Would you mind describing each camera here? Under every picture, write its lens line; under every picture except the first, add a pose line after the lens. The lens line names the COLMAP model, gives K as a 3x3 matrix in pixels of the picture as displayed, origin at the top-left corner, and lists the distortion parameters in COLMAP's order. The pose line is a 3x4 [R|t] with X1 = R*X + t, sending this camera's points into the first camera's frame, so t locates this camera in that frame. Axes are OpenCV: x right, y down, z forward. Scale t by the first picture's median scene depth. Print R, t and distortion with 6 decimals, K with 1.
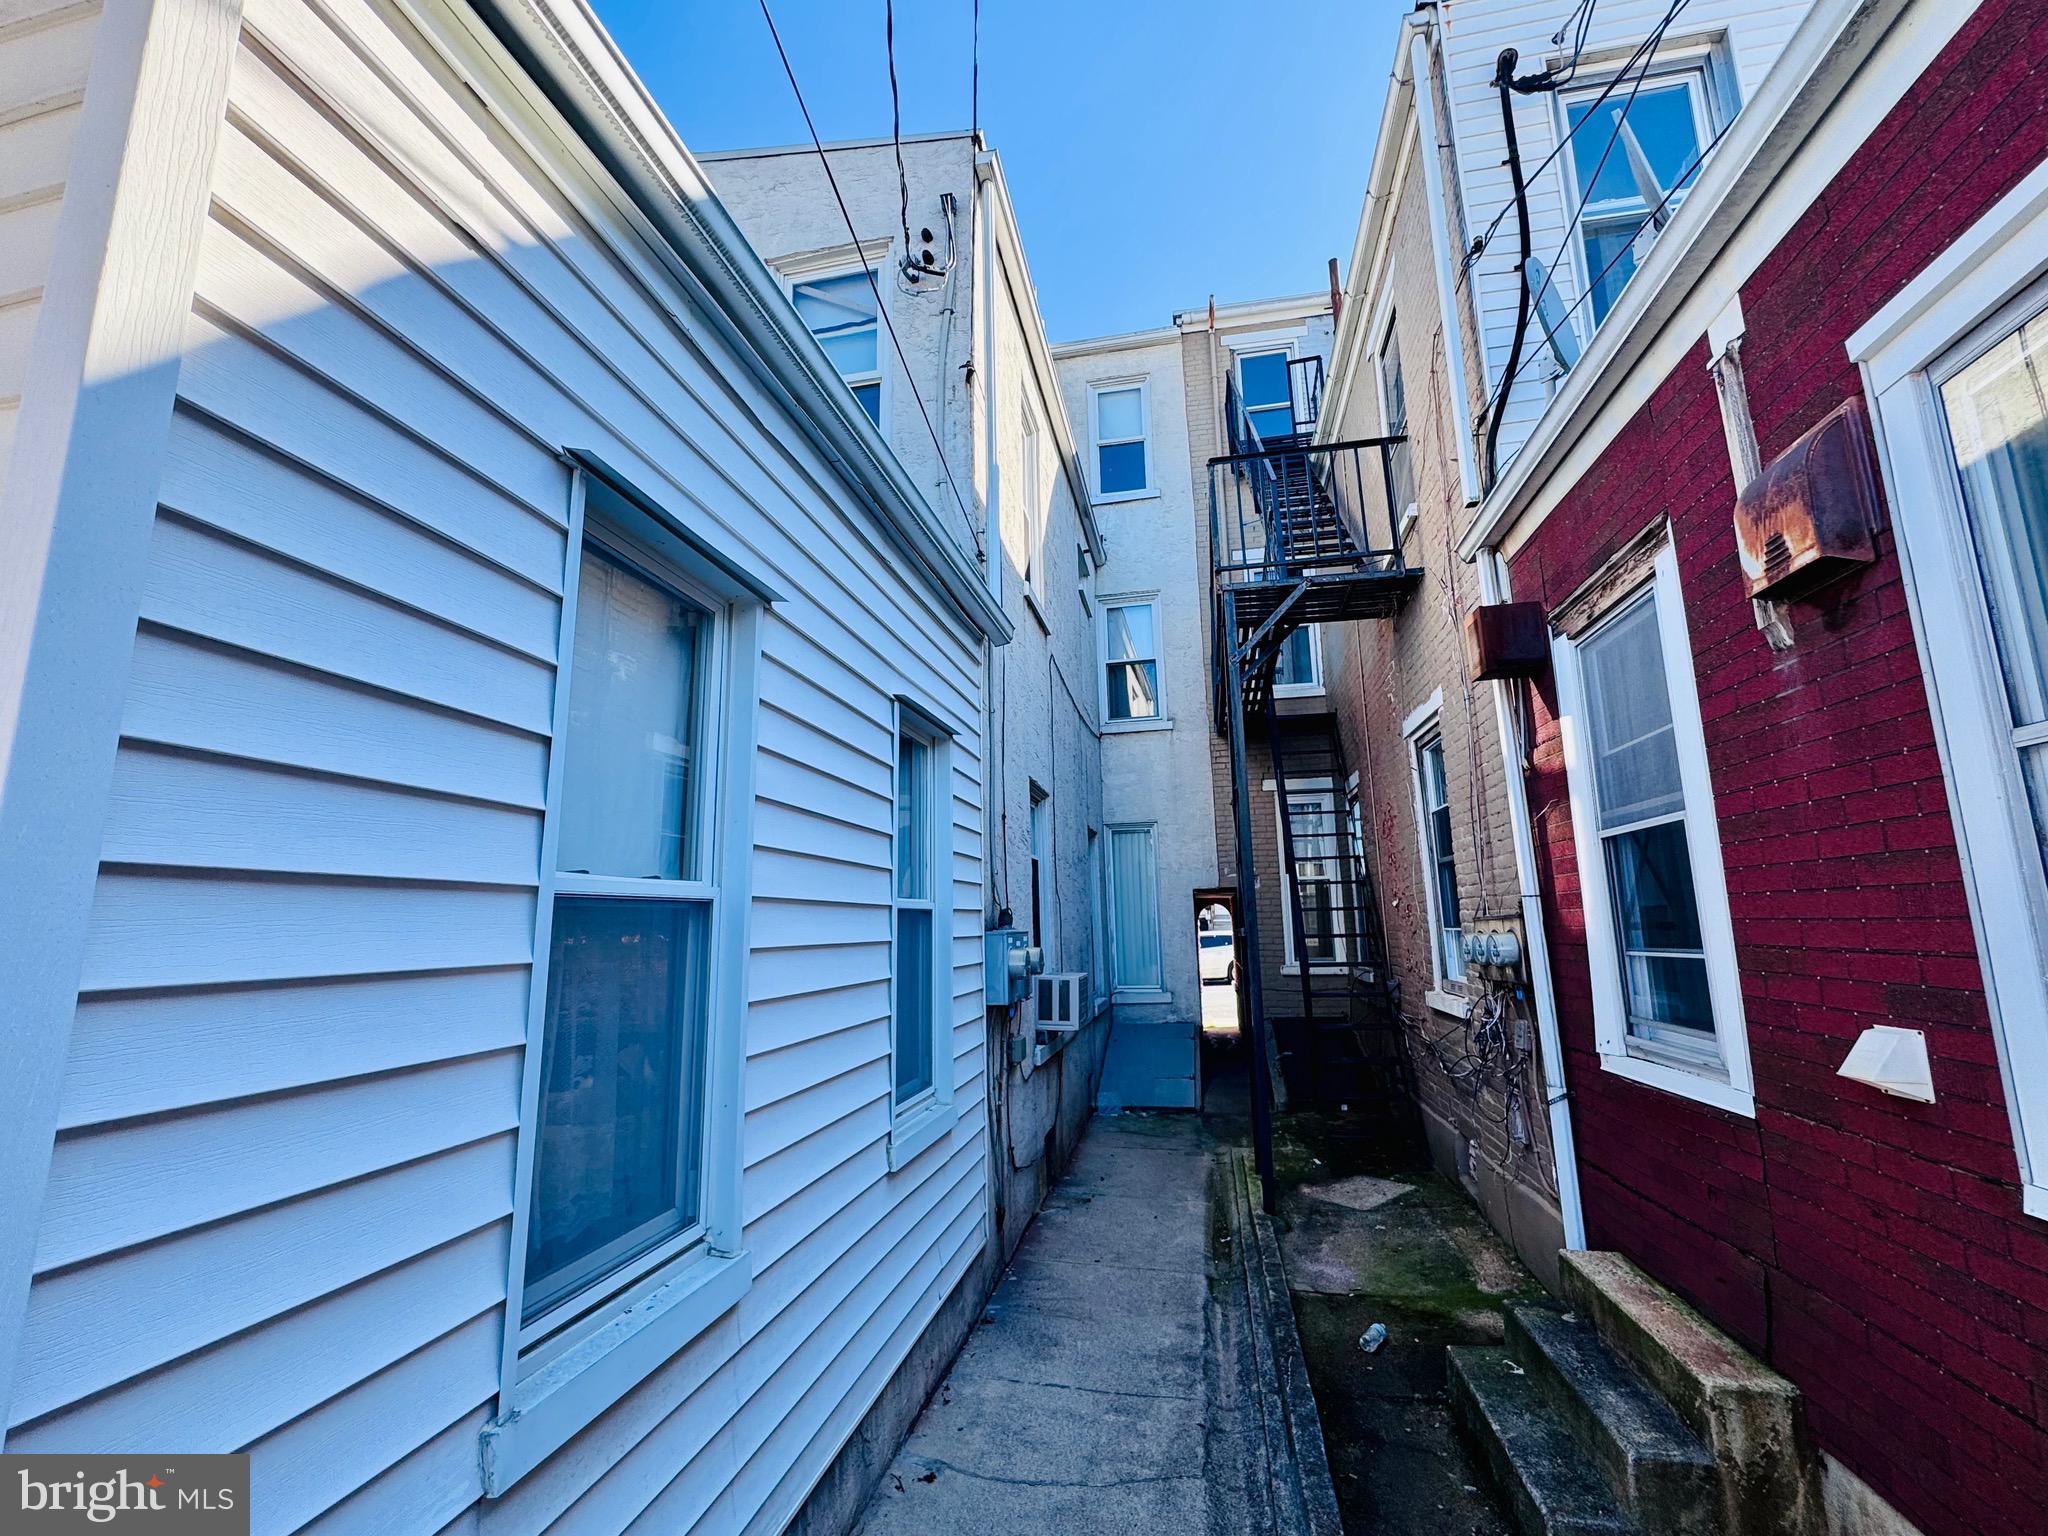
lens RADIAL K [[885.5, 0, 1021.5], [0, 885.5, 767.6], [0, 0, 1]] dist [0.000588, 0.000087]
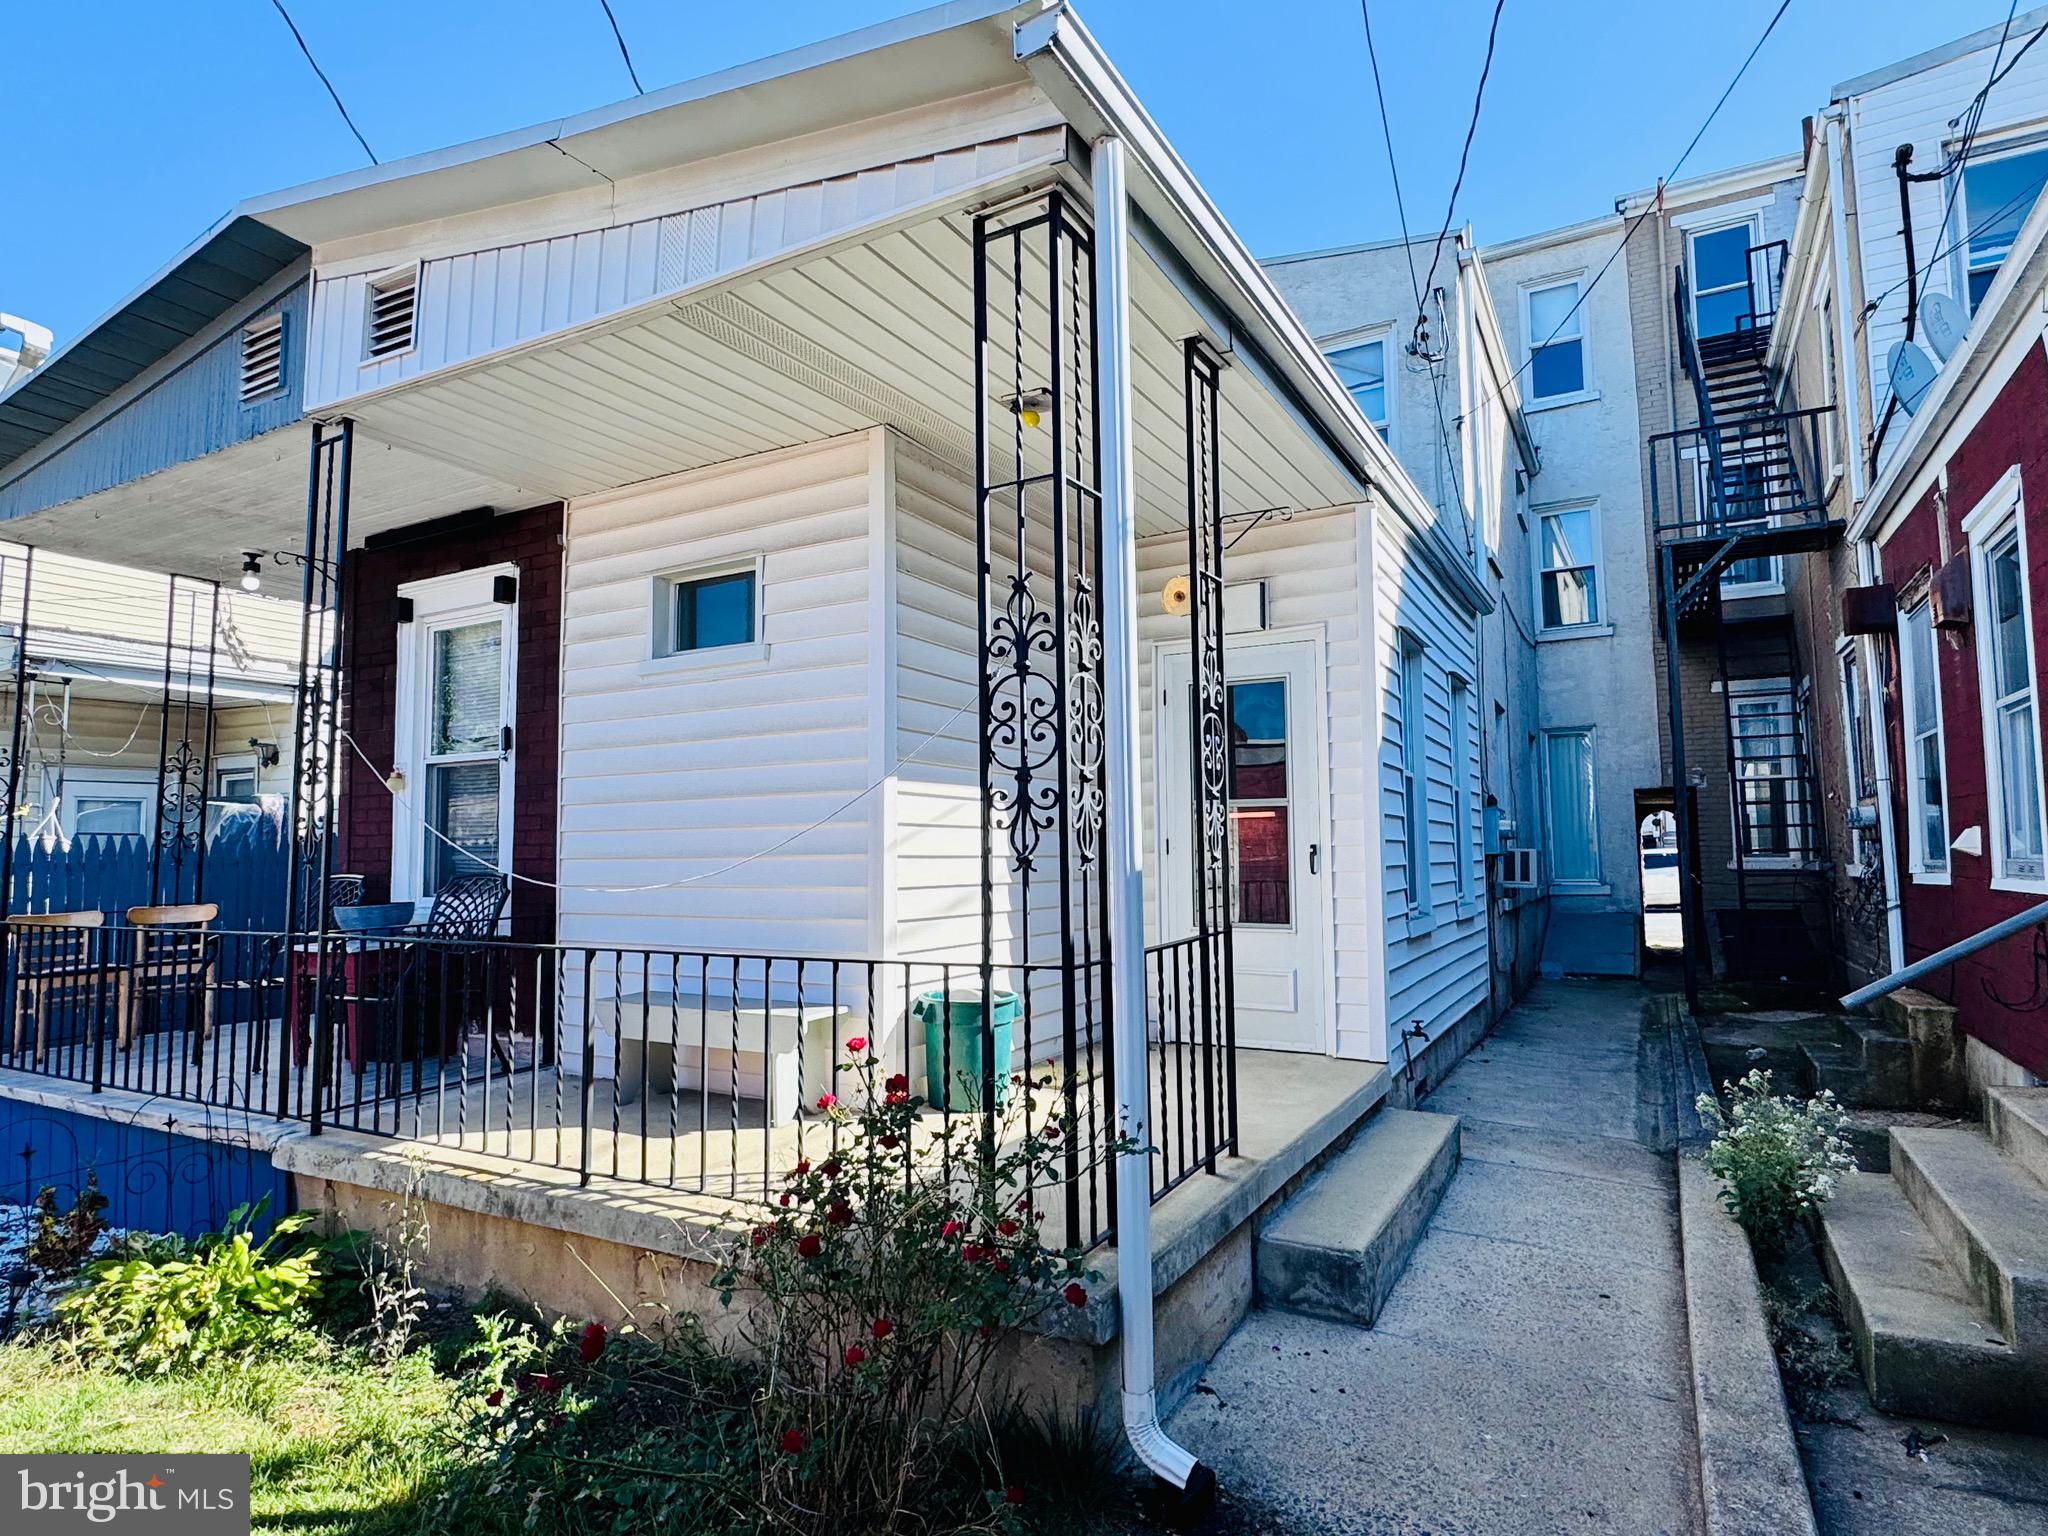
lens RADIAL K [[1130.3, 0, 1015.5], [0, 1130.3, 767.6], [0, 0, 1]] dist [0.000890, -0.000342]
pose [[0.951748, -0.013641, -0.306577, -0.141715], [0.044967, 0.994428, 0.095349, -0.073926], [0.303568, -0.104534, 0.947058, -0.747122]]
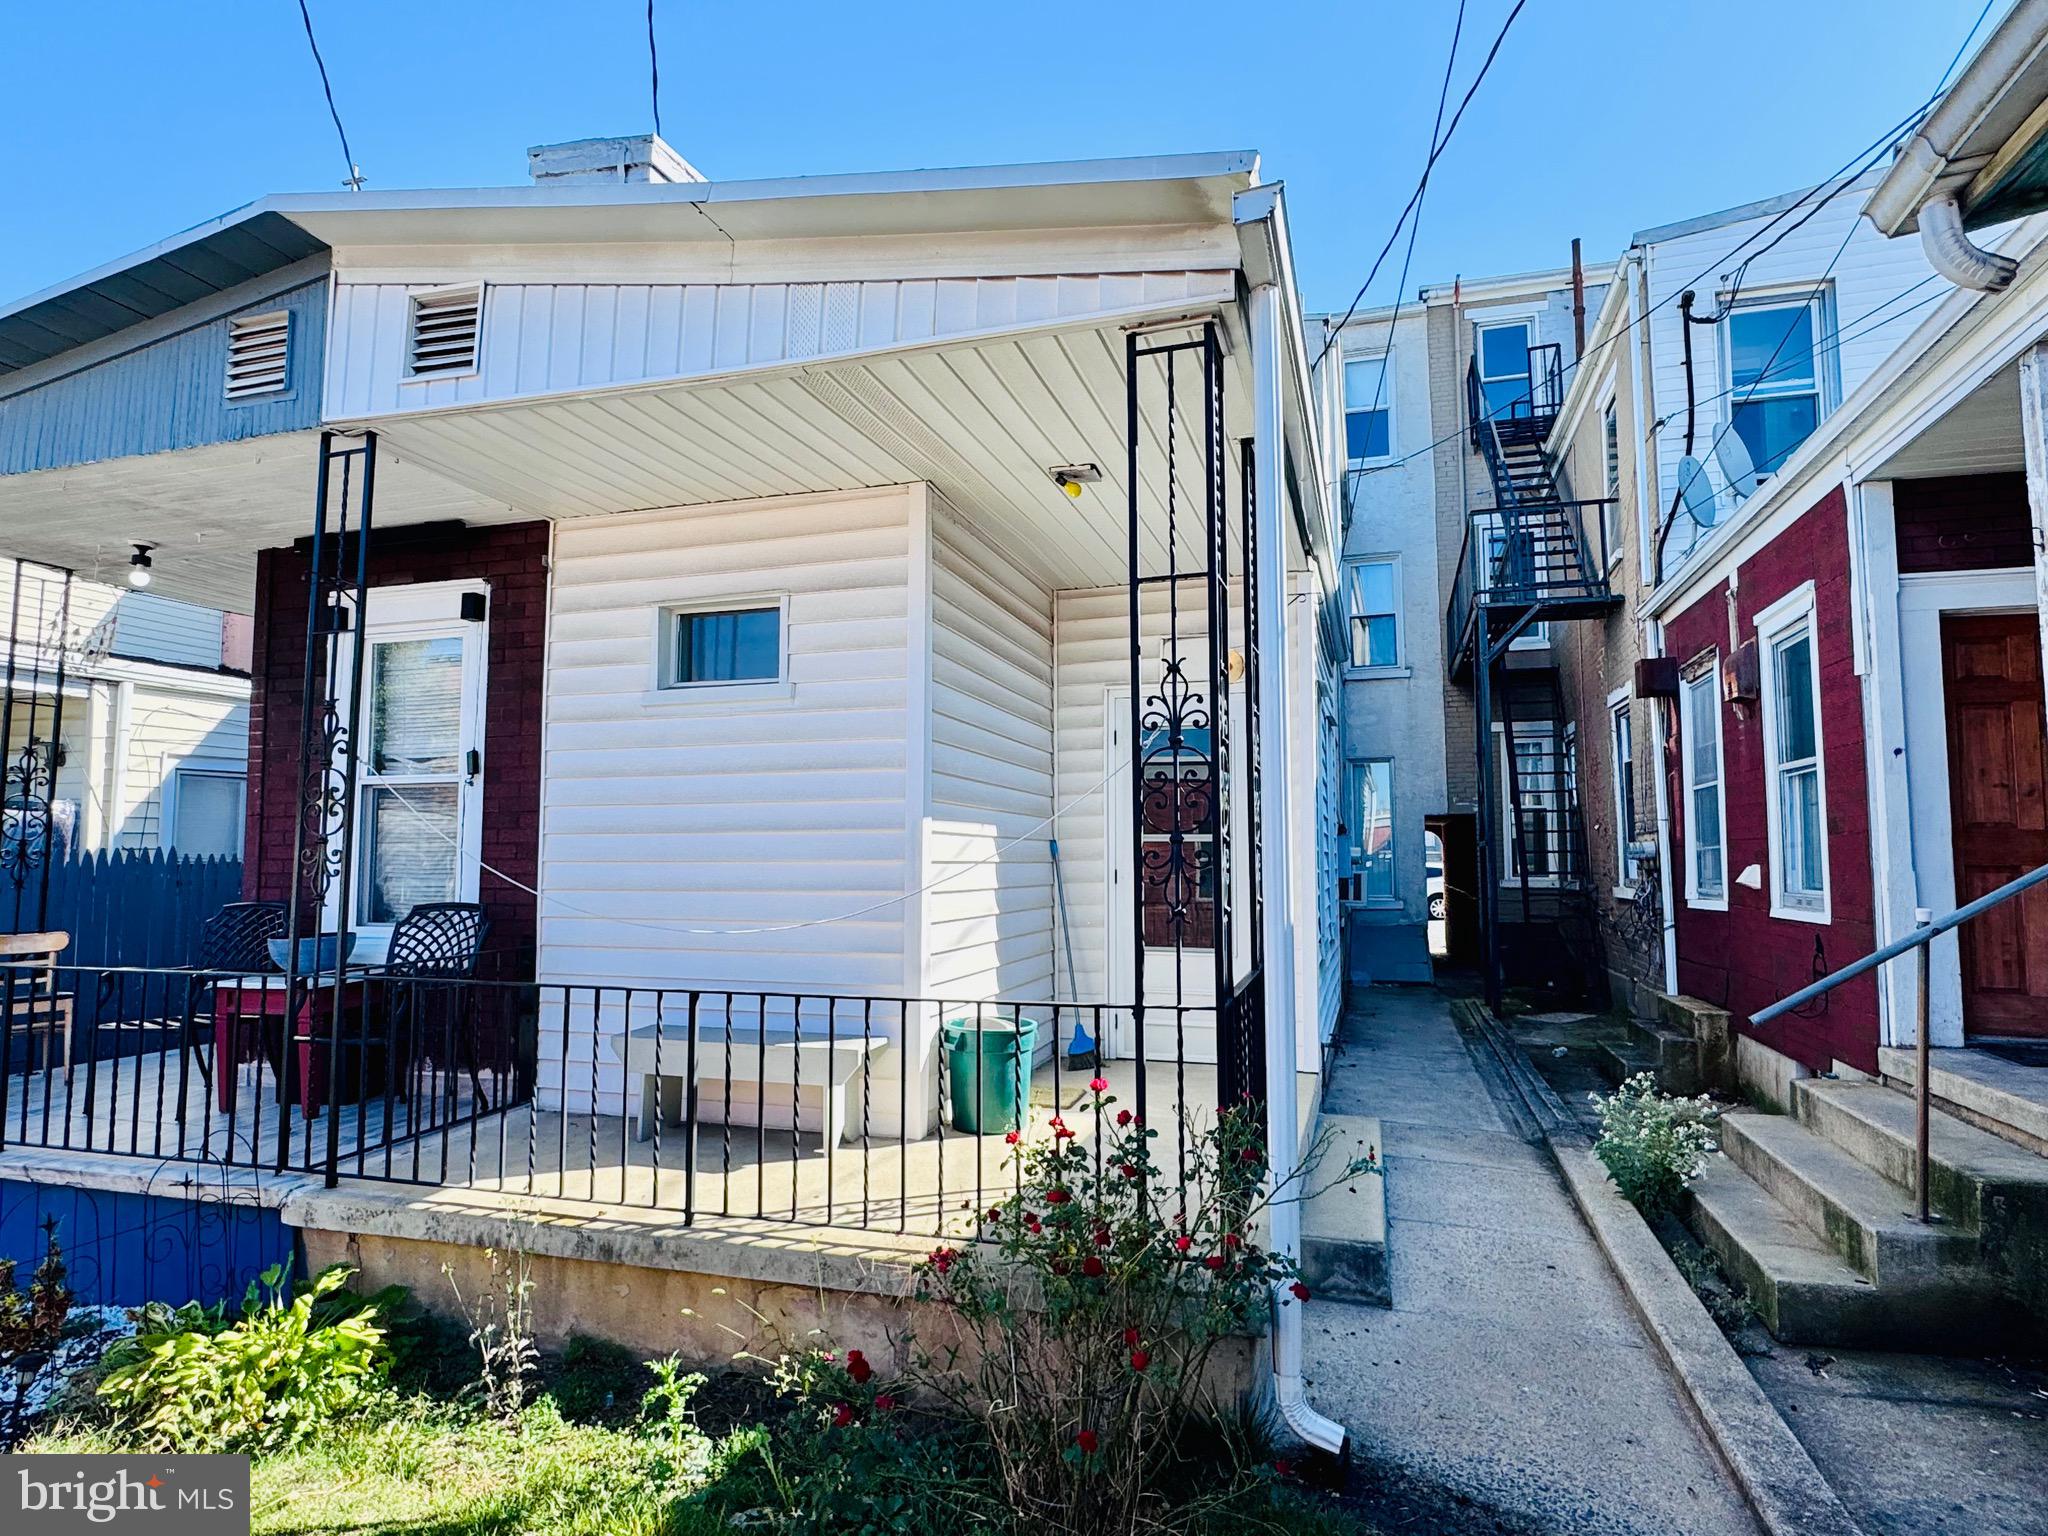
lens RADIAL K [[1130.3, 0, 1021.2], [0, 1130.3, 769.7], [0, 0, 1]] dist [0.000890, -0.000342]
pose [[0.994745, 0.010537, -0.101837, -0.288656], [-0.000523, 0.995200, 0.097865, -0.106477], [0.102380, -0.097297, 0.989976, -0.823705]]
